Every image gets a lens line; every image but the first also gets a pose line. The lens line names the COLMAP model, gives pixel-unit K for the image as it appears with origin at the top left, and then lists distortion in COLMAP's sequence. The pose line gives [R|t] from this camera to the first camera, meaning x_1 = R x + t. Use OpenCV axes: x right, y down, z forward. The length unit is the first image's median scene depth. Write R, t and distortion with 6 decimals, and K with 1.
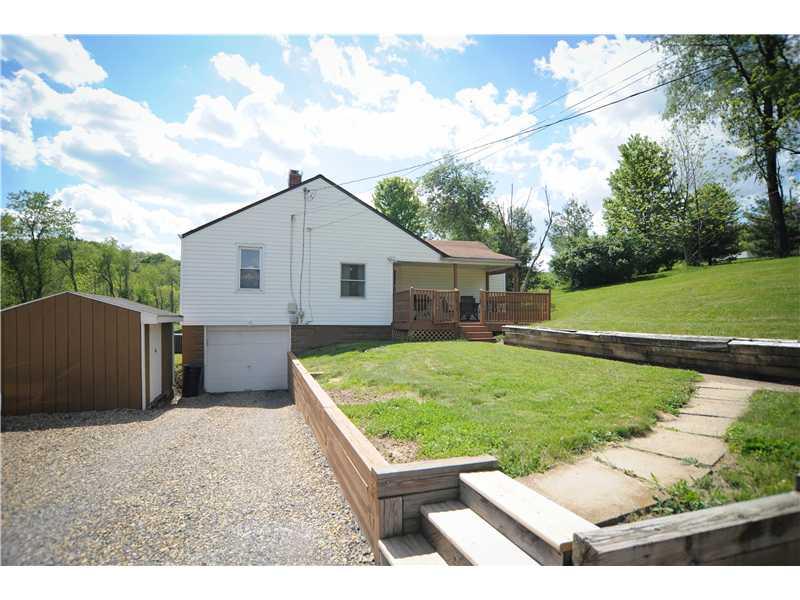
lens RADIAL K [[501.4, 0, 399.1], [0, 501.4, 311.7], [0, 0, 1]] dist [-0.011274, -0.004689]
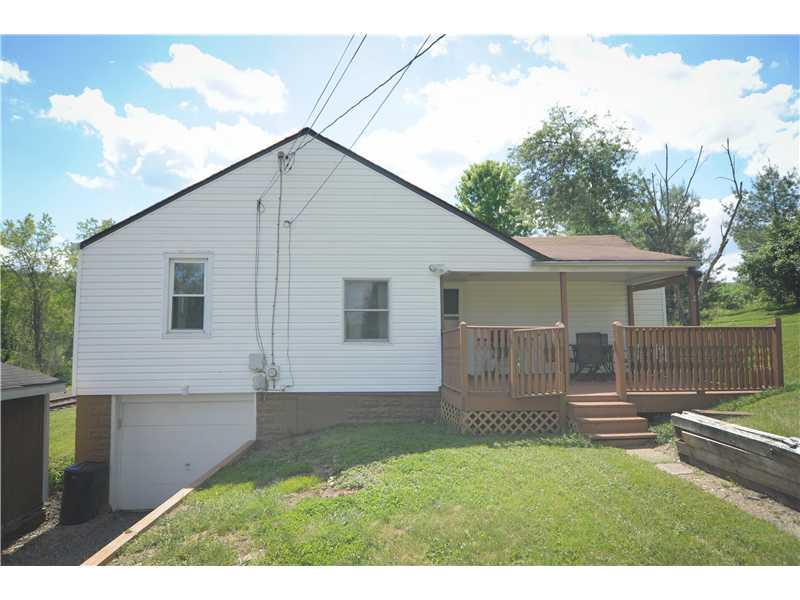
lens RADIAL K [[501.4, 0, 399.1], [0, 501.4, 311.7], [0, 0, 1]] dist [-0.011274, -0.004689]
pose [[0.966535, -0.026724, -0.255141, 0.062492], [0.015838, 0.998878, -0.044626, -0.026533], [0.256047, 0.039092, 0.965874, 0.355332]]
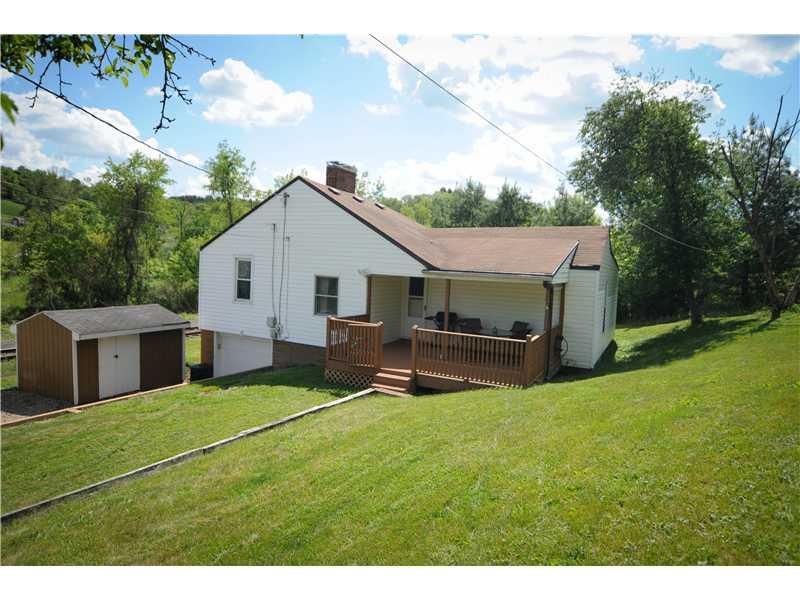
lens RADIAL K [[501.4, 0, 399.1], [0, 501.4, 311.7], [0, 0, 1]] dist [-0.011274, -0.004689]
pose [[0.713998, 0.096920, -0.693407, 0.451322], [-0.028906, 0.993609, 0.109115, -0.100139], [0.699550, -0.057865, 0.712236, 0.350270]]
